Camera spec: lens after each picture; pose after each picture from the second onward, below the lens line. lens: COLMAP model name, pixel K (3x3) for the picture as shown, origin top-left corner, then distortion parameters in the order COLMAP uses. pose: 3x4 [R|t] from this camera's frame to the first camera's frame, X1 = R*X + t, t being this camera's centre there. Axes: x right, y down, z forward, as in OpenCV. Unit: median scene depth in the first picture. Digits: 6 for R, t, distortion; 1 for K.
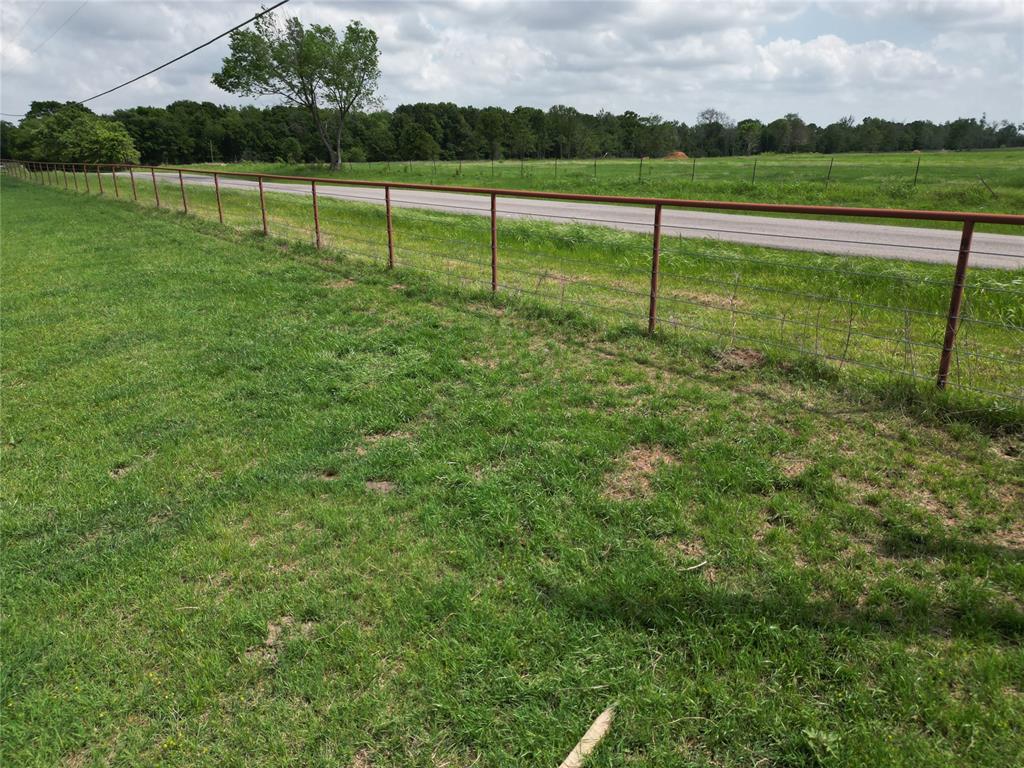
lens RADIAL K [[710.6, 0, 512.0], [0, 710.6, 384.0], [0, 0, 1]] dist [0.008320, -0.000081]
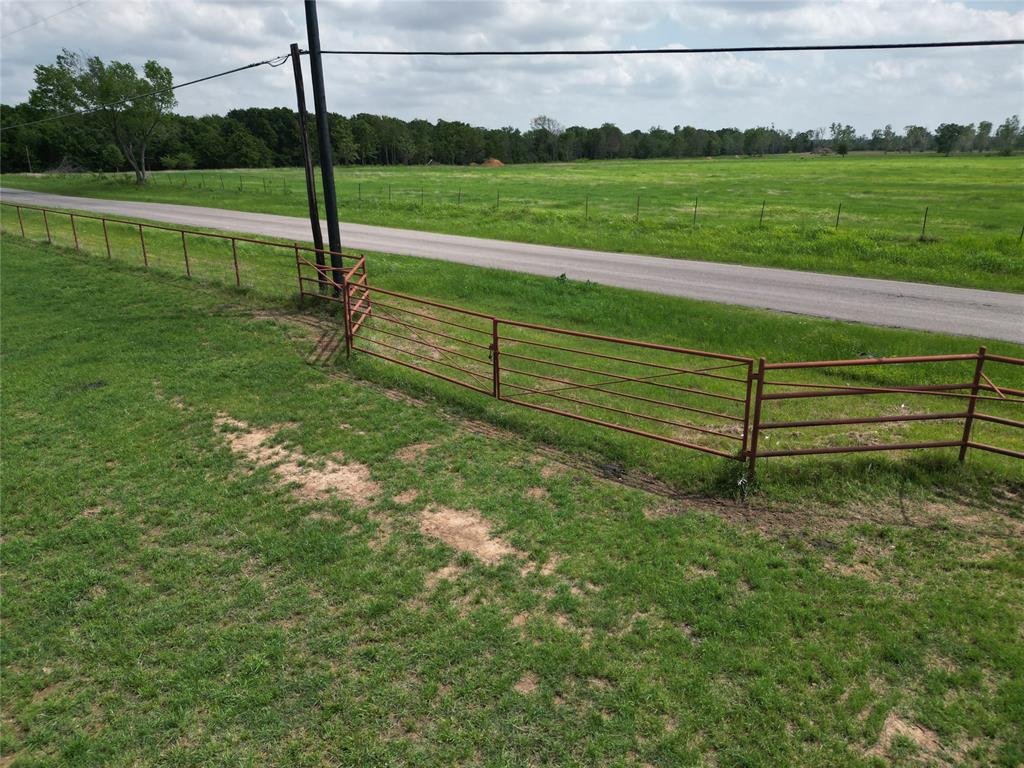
lens RADIAL K [[720.1, 0, 546.2], [0, 720.1, 380.3], [0, 0, 1]] dist [-0.010274, -0.001015]
pose [[0.976120, -0.059164, 0.209019, 0.051078], [0.060081, 0.998192, 0.001968, 0.021949], [-0.208757, 0.010637, 0.977910, -0.108880]]
